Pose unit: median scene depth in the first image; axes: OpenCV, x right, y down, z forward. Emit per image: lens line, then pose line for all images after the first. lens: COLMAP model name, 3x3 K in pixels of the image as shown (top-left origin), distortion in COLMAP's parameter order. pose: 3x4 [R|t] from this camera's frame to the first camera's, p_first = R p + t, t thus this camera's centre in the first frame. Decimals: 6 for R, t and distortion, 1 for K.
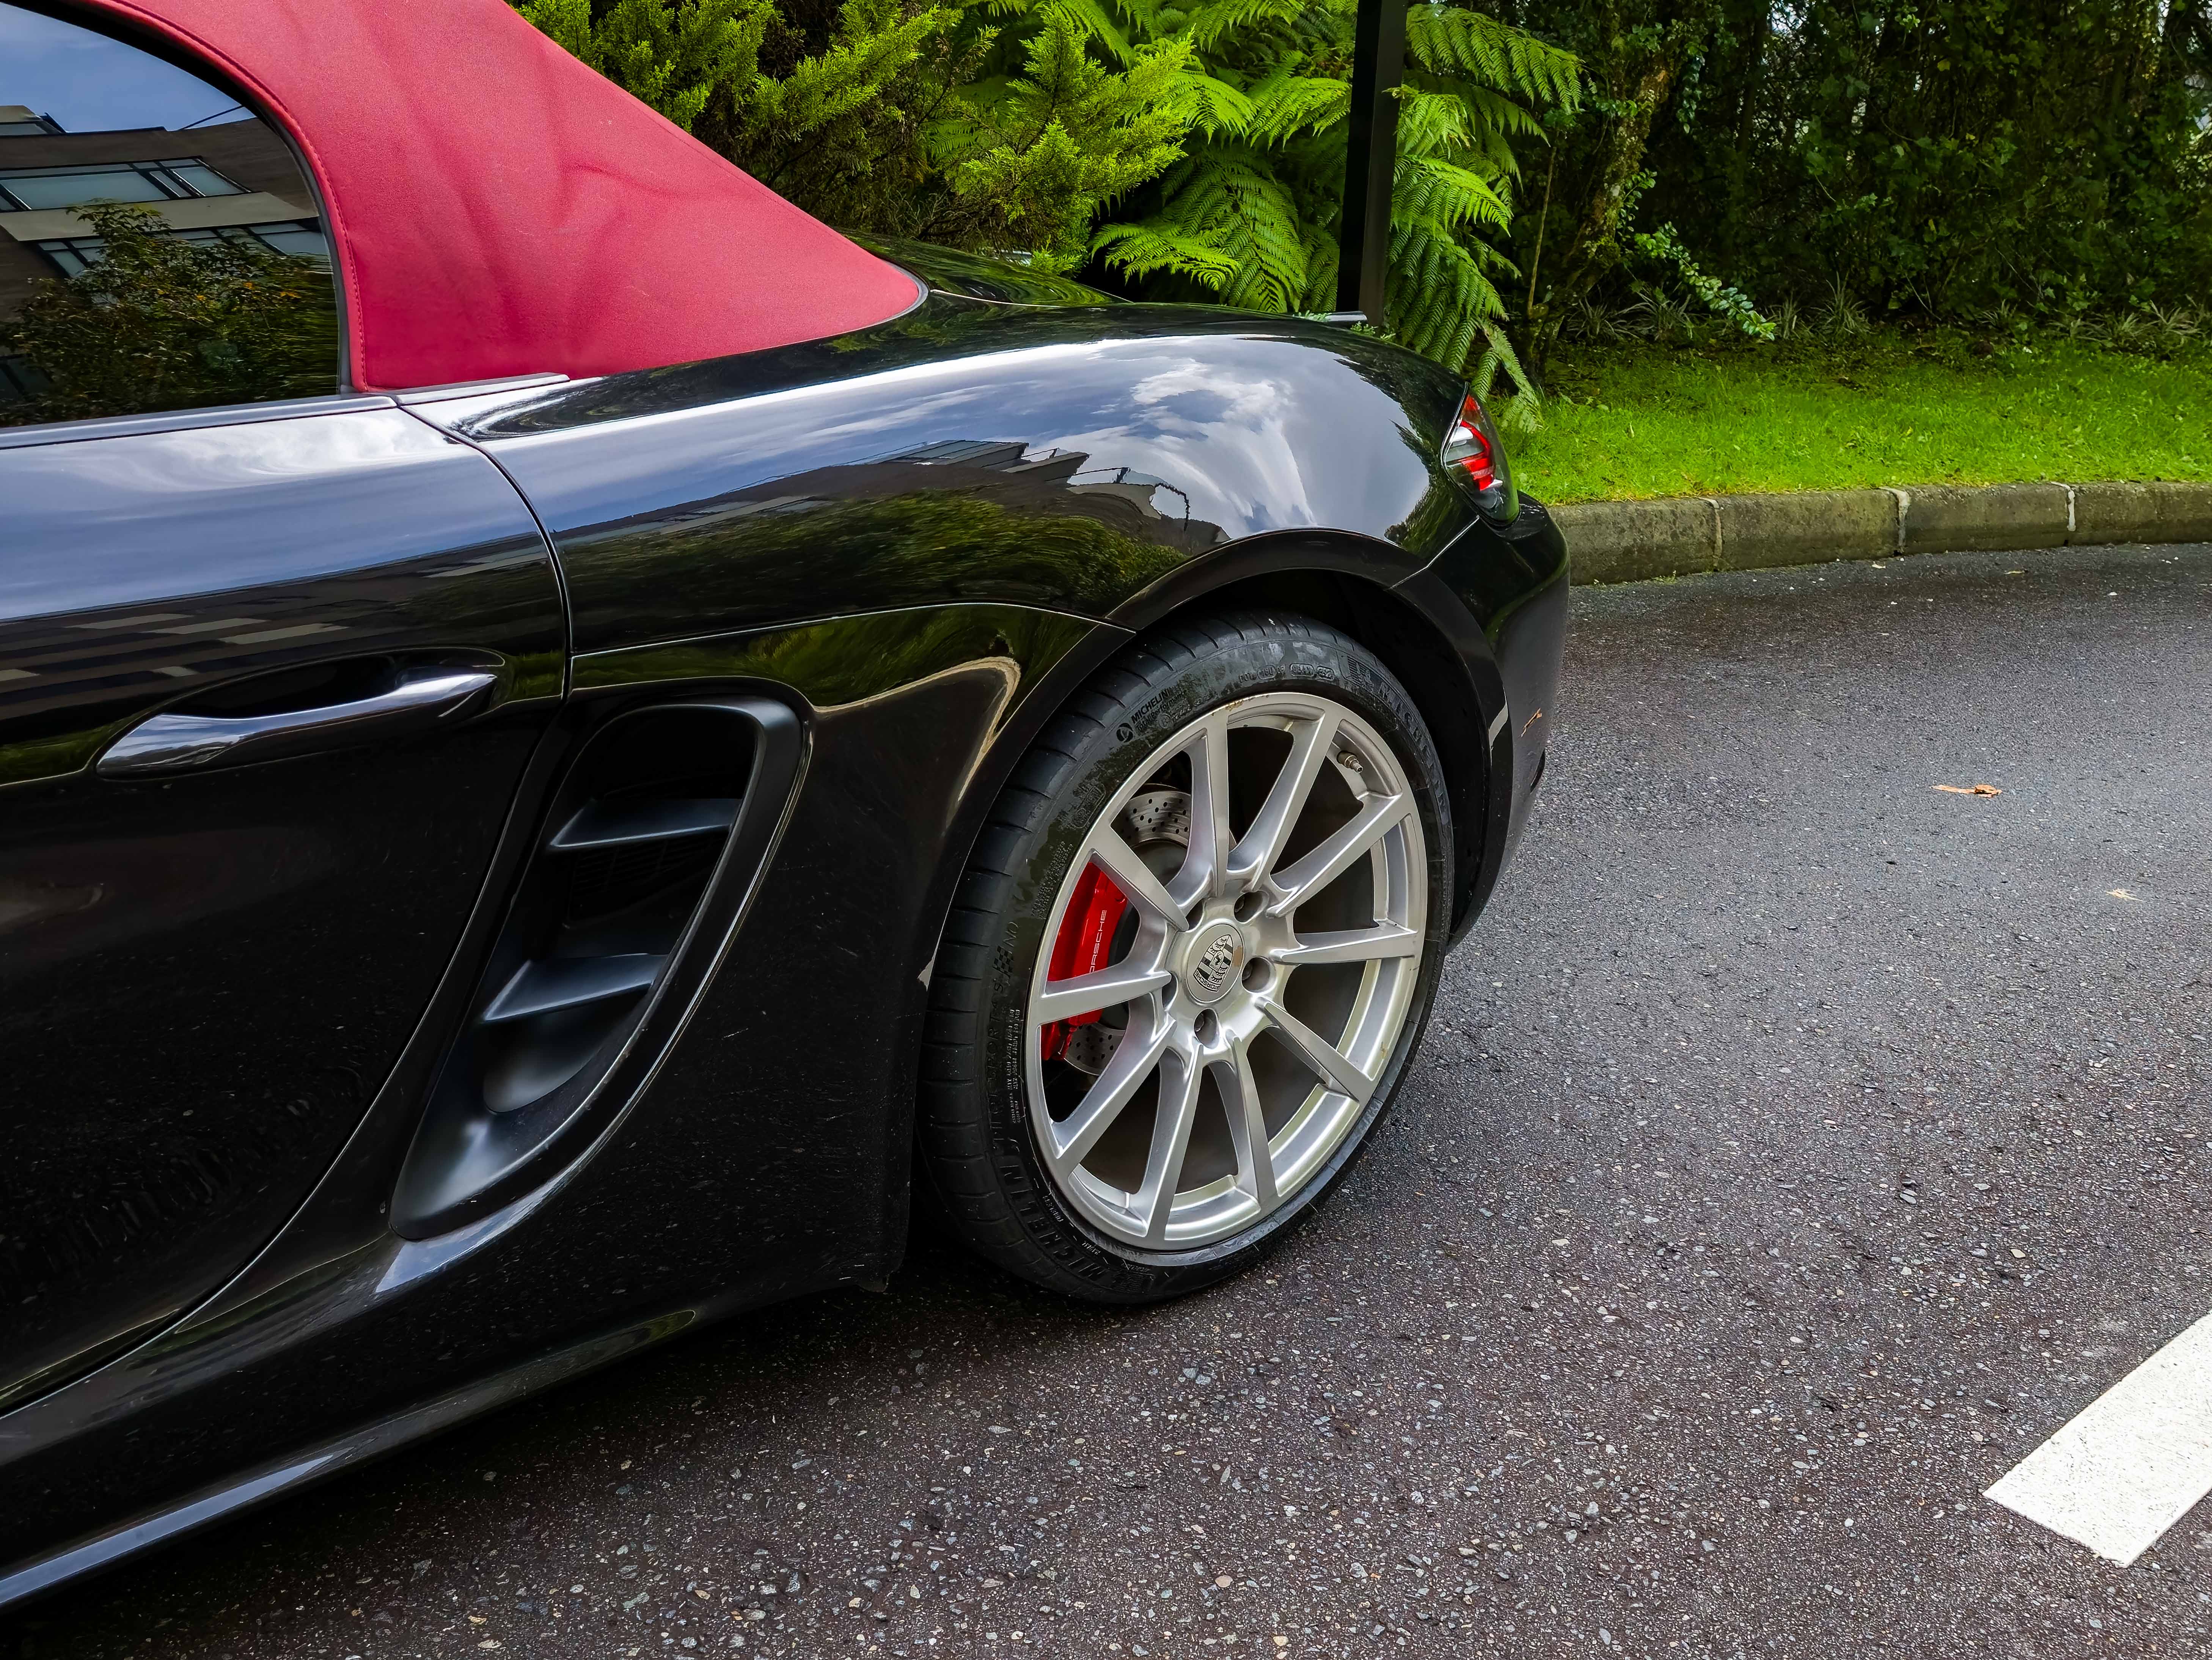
lens RADIAL K [[2041.3, 0, 1106.0], [0, 2041.3, 830.0], [0, 0, 1]] dist [0.060802, -0.060918]
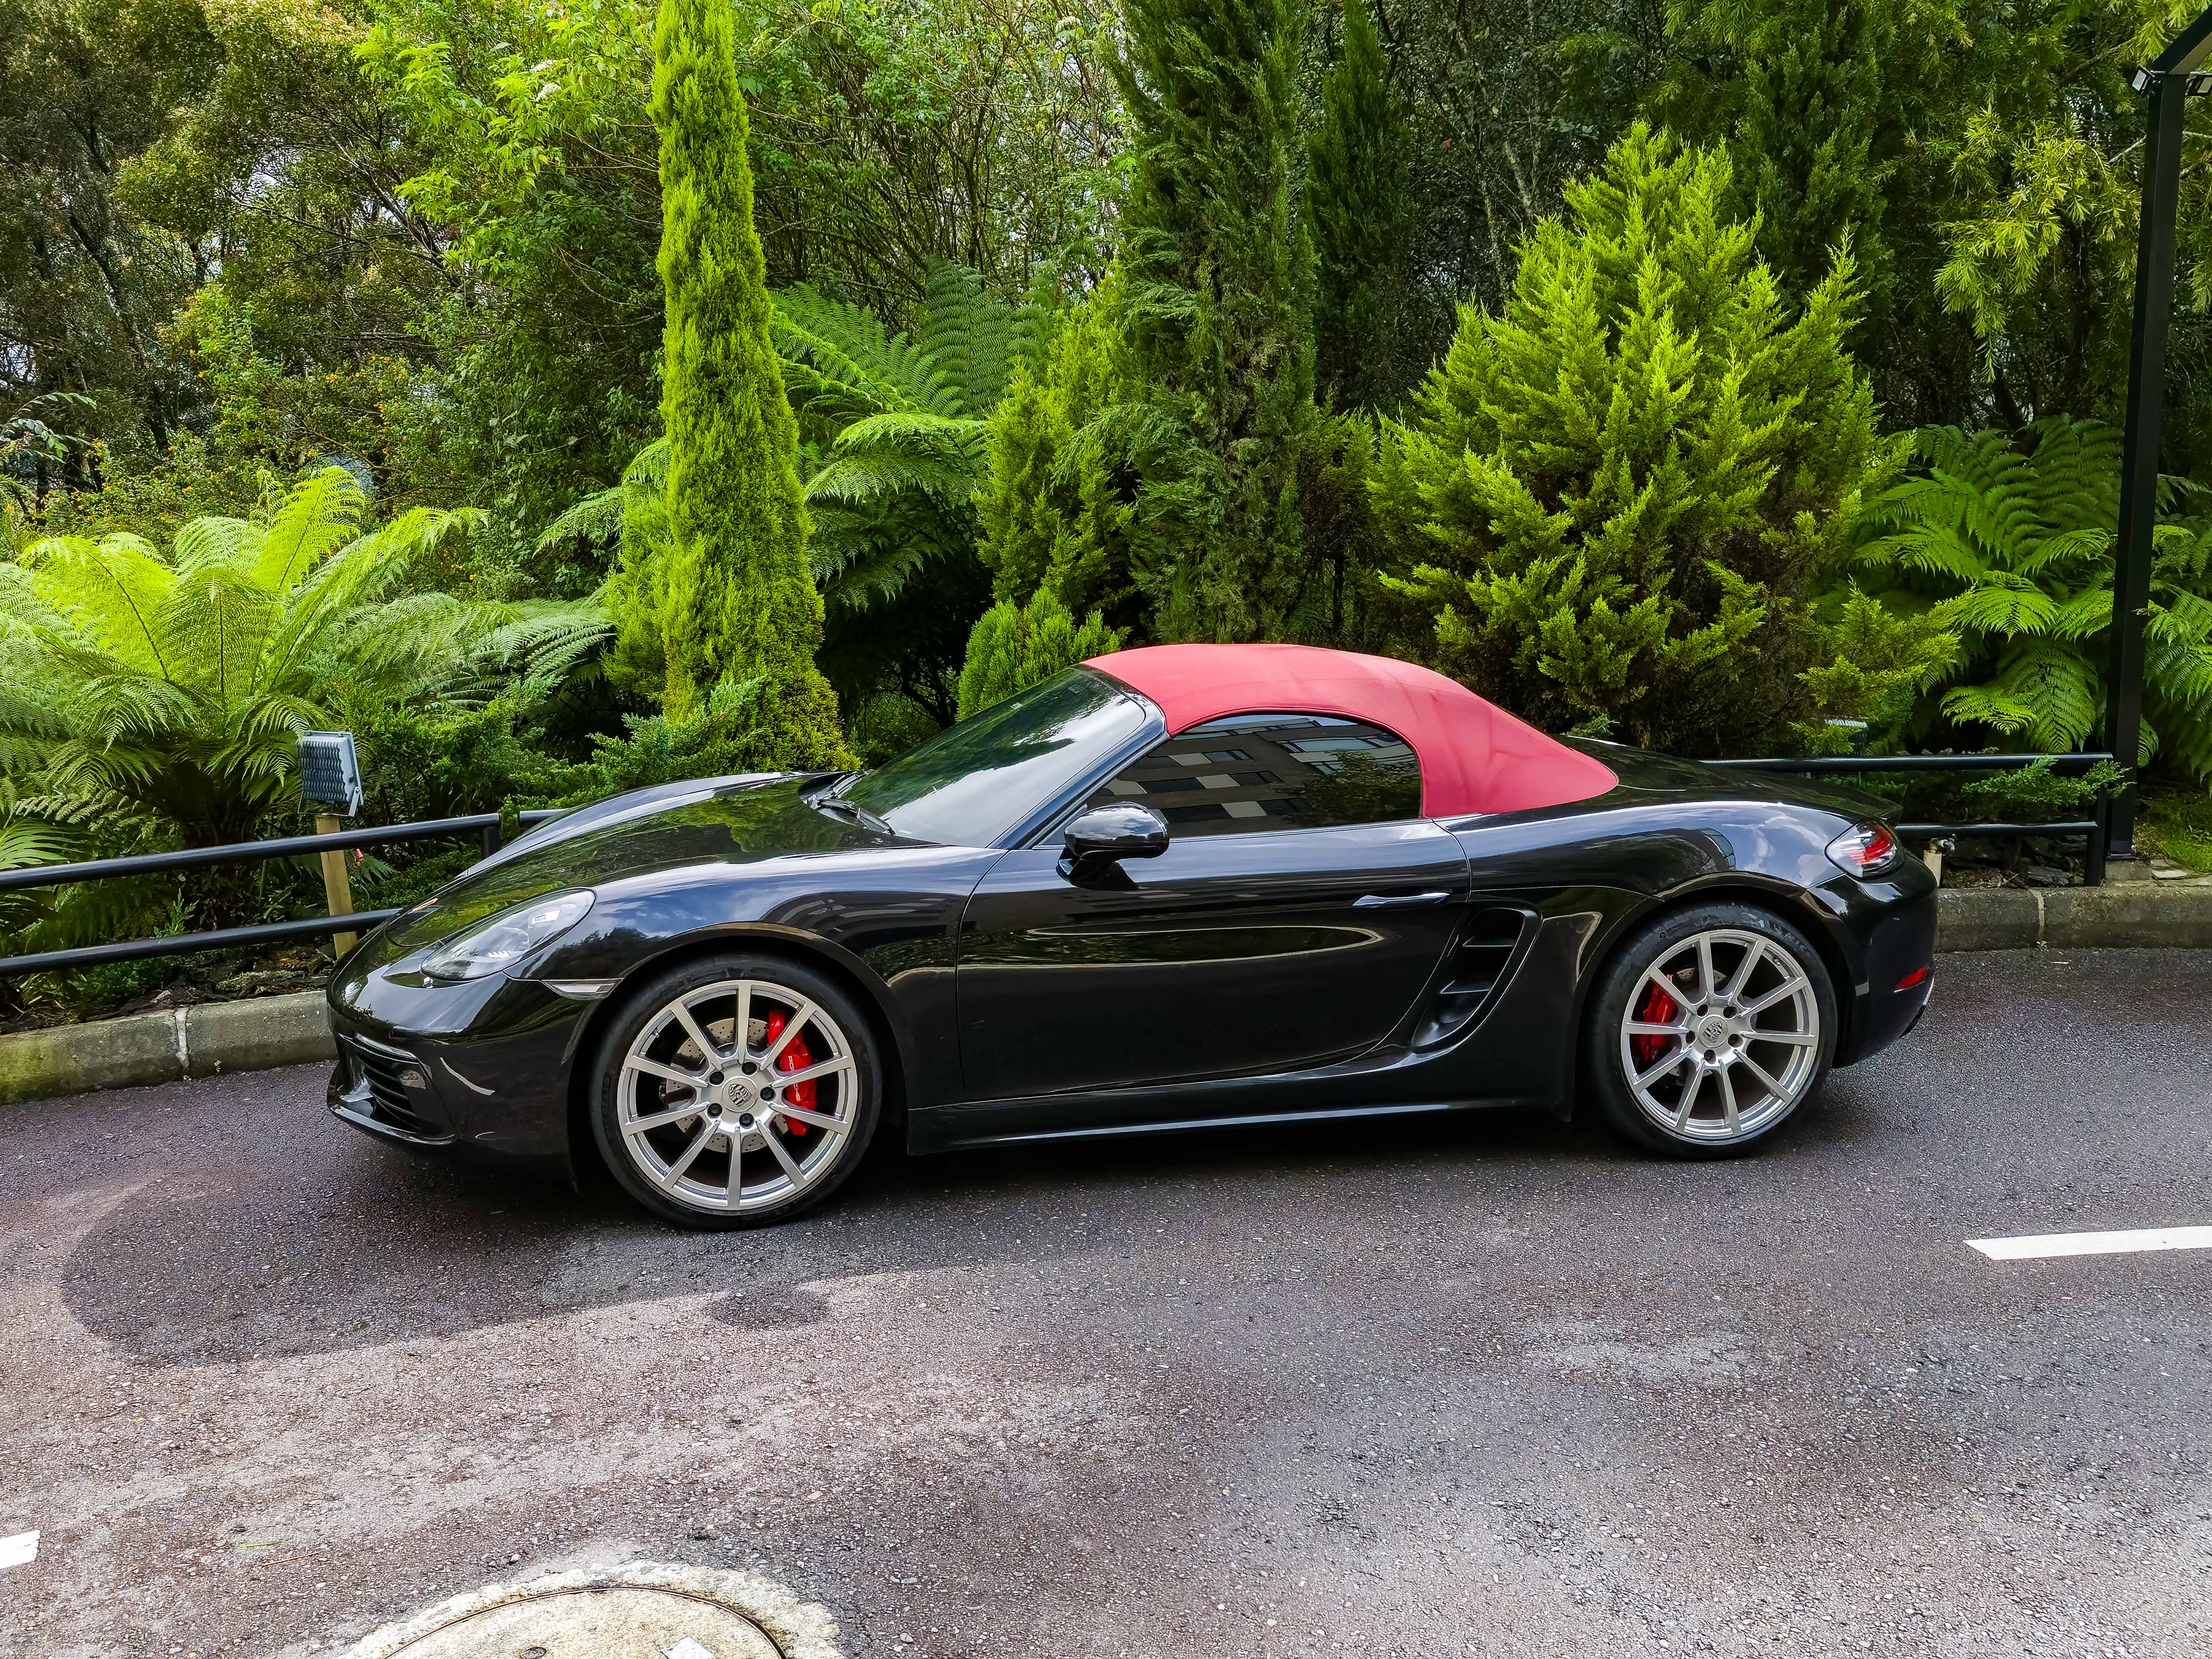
lens RADIAL K [[2132.6, 0, 1138.7], [0, 2132.6, 821.3], [0, 0, 1]] dist [0.090570, -0.142994]
pose [[0.866953, 0.041600, -0.496651, 0.735704], [-0.126567, 0.982219, -0.138662, 0.262104], [0.482051, 0.183073, 0.856803, -1.698130]]
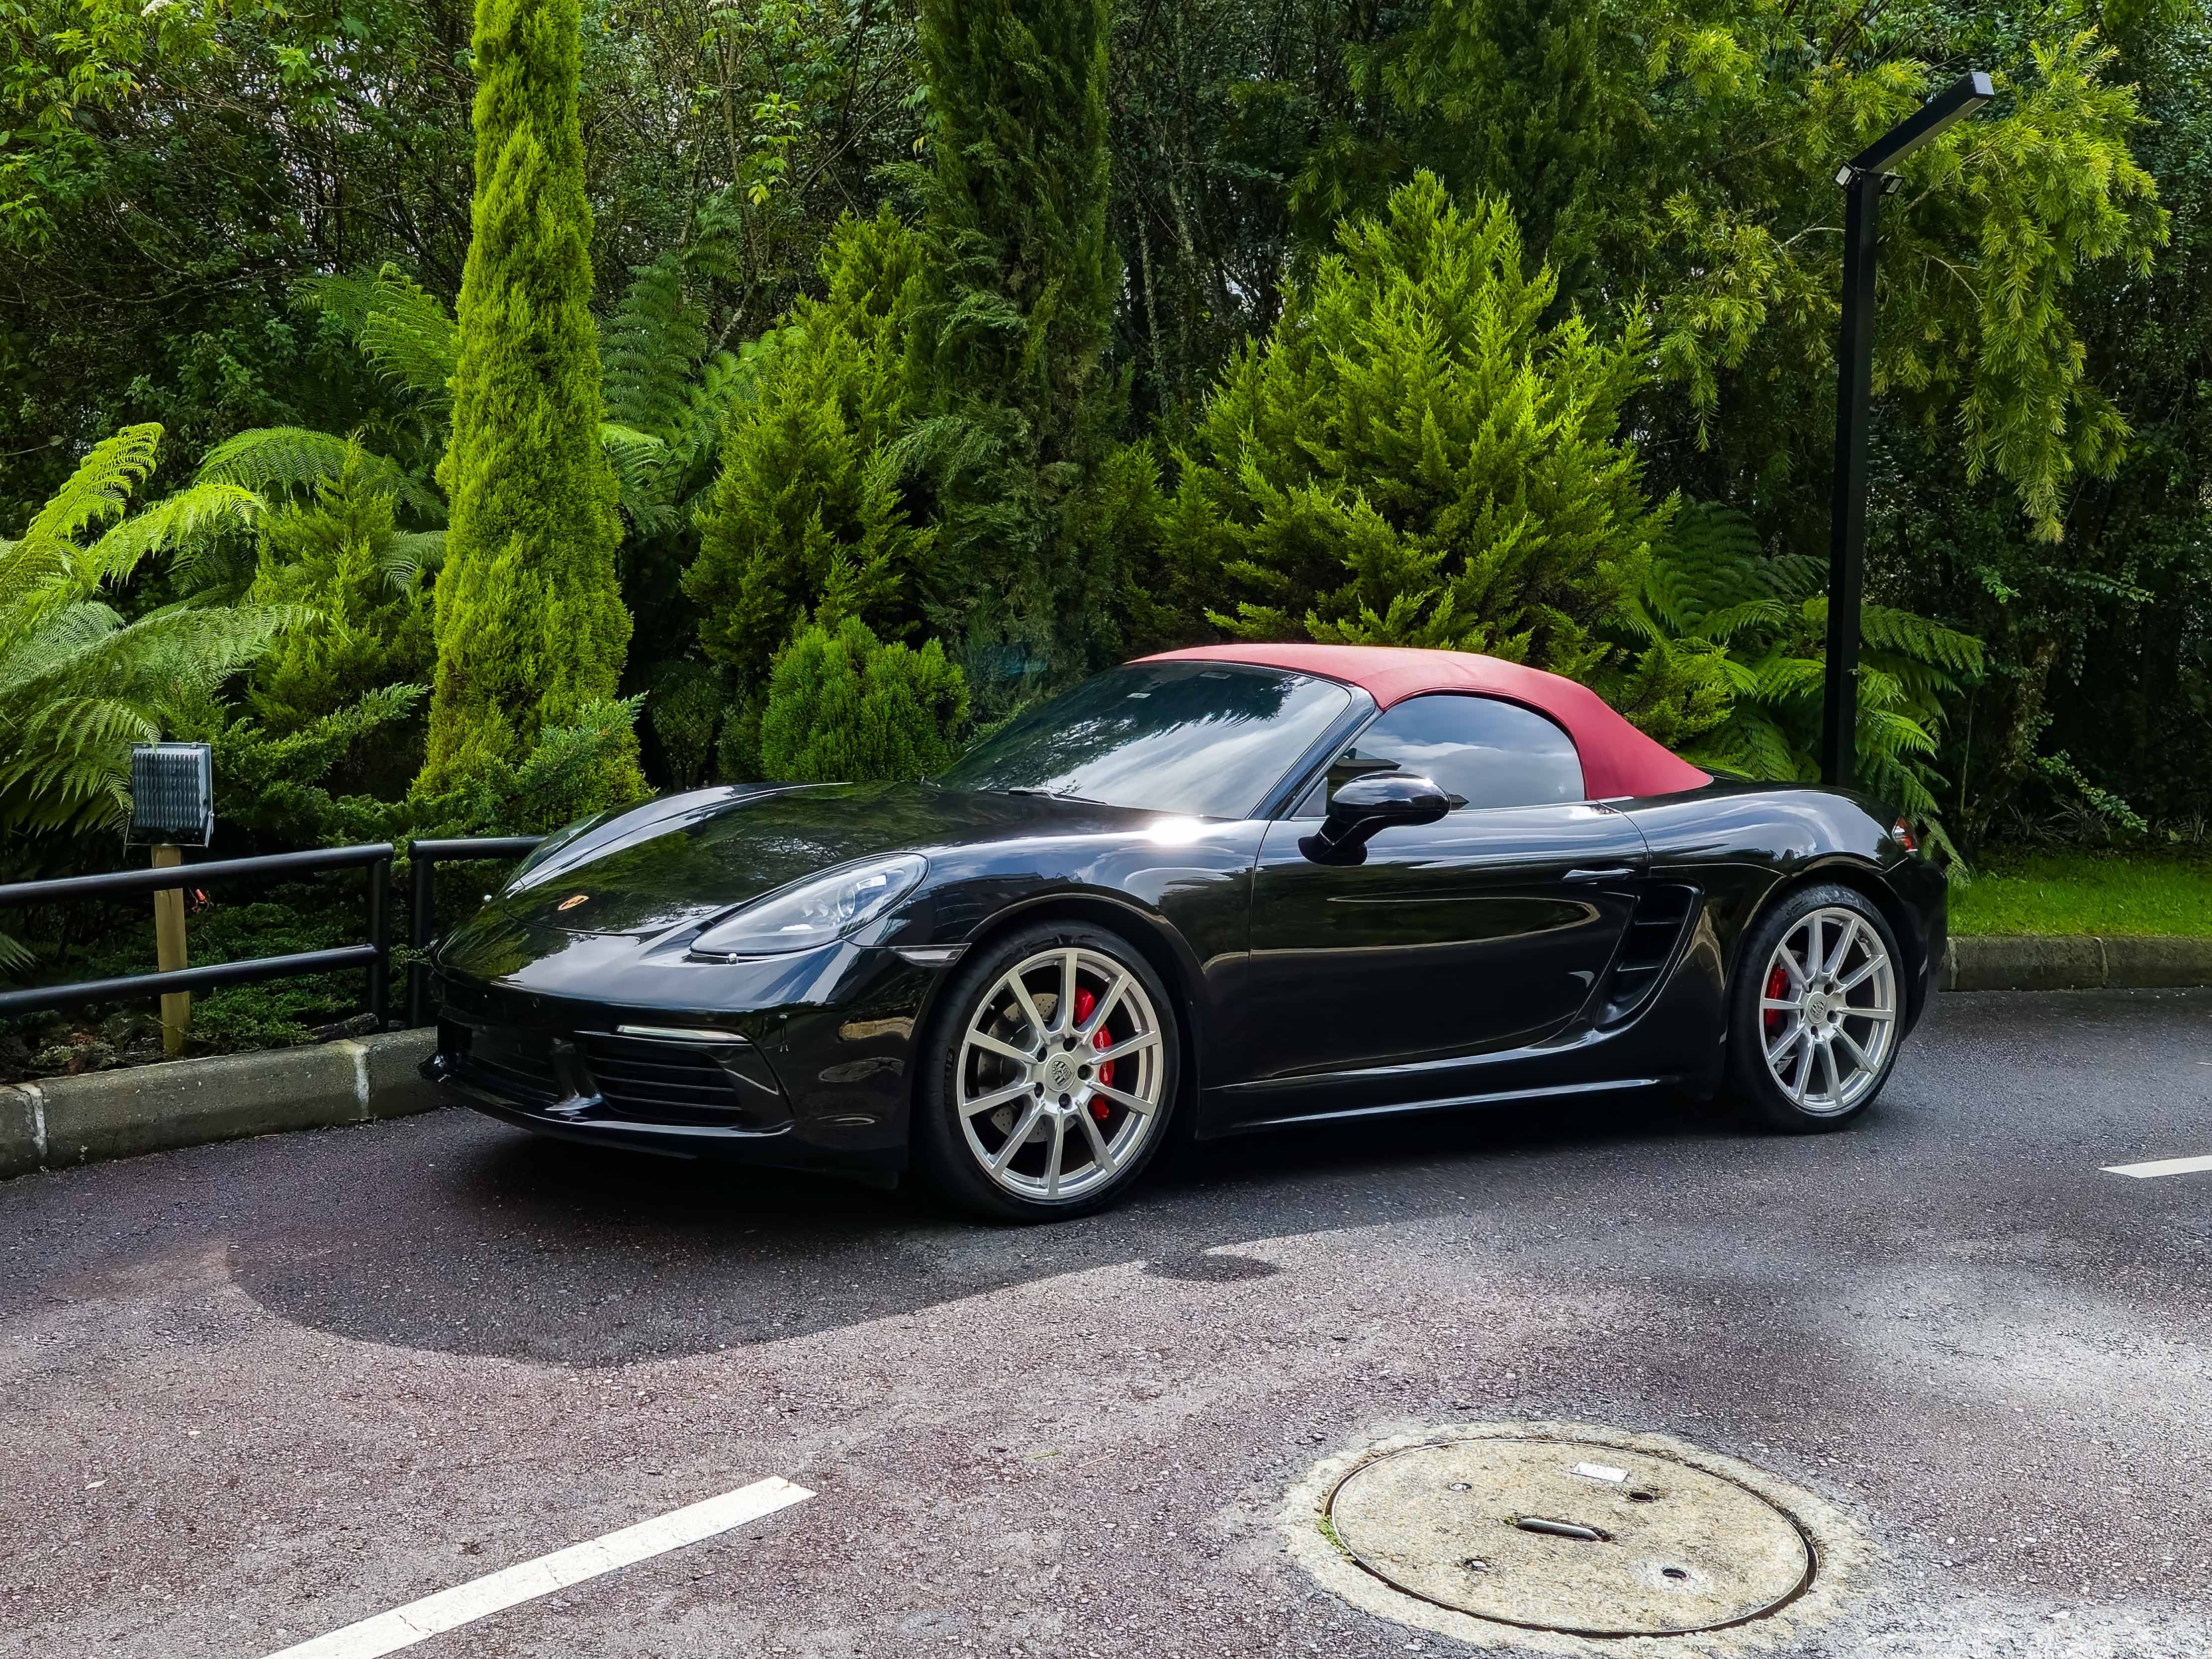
lens RADIAL K [[2684.8, 0, 1115.8], [0, 2684.8, 802.6], [0, 0, 1]] dist [0.133796, -0.339263]
pose [[0.992441, -0.001770, -0.122707, -0.417088], [-0.030676, 0.964576, -0.262016, 0.745767], [0.118824, 0.263800, 0.957231, -2.558865]]
